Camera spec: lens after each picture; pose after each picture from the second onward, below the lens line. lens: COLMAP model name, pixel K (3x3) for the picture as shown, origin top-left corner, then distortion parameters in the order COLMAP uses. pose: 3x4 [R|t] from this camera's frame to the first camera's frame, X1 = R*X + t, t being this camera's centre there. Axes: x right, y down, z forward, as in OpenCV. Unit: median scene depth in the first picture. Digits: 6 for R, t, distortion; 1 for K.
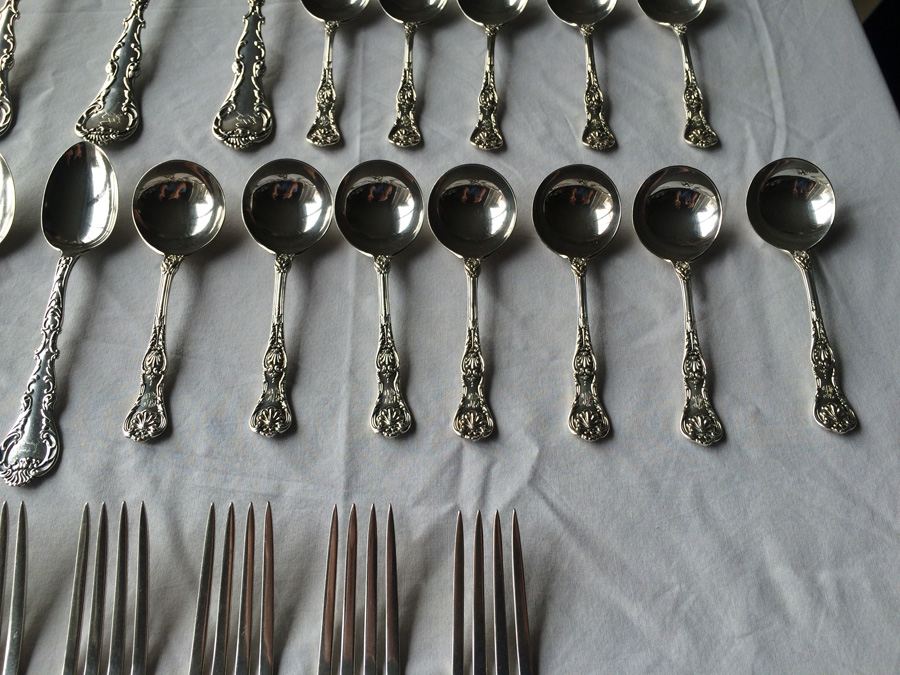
lens RADIAL K [[834.5, 0, 450.0], [0, 834.5, 337.5], [0, 0, 1]] dist [0.073056, -0.158333]
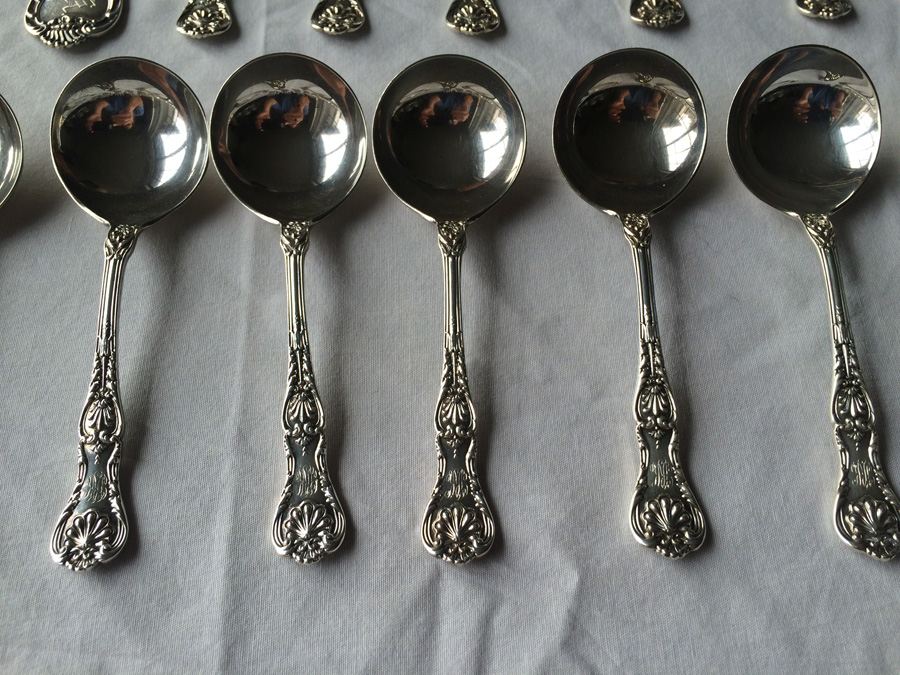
lens RADIAL K [[834.5, 0, 450.0], [0, 834.5, 337.5], [0, 0, 1]] dist [0.073056, -0.158333]
pose [[0.999406, -0.032348, -0.011877, 0.031582], [0.033210, 0.996115, 0.081561, -0.065072], [0.009193, -0.081907, 0.996598, 0.437450]]
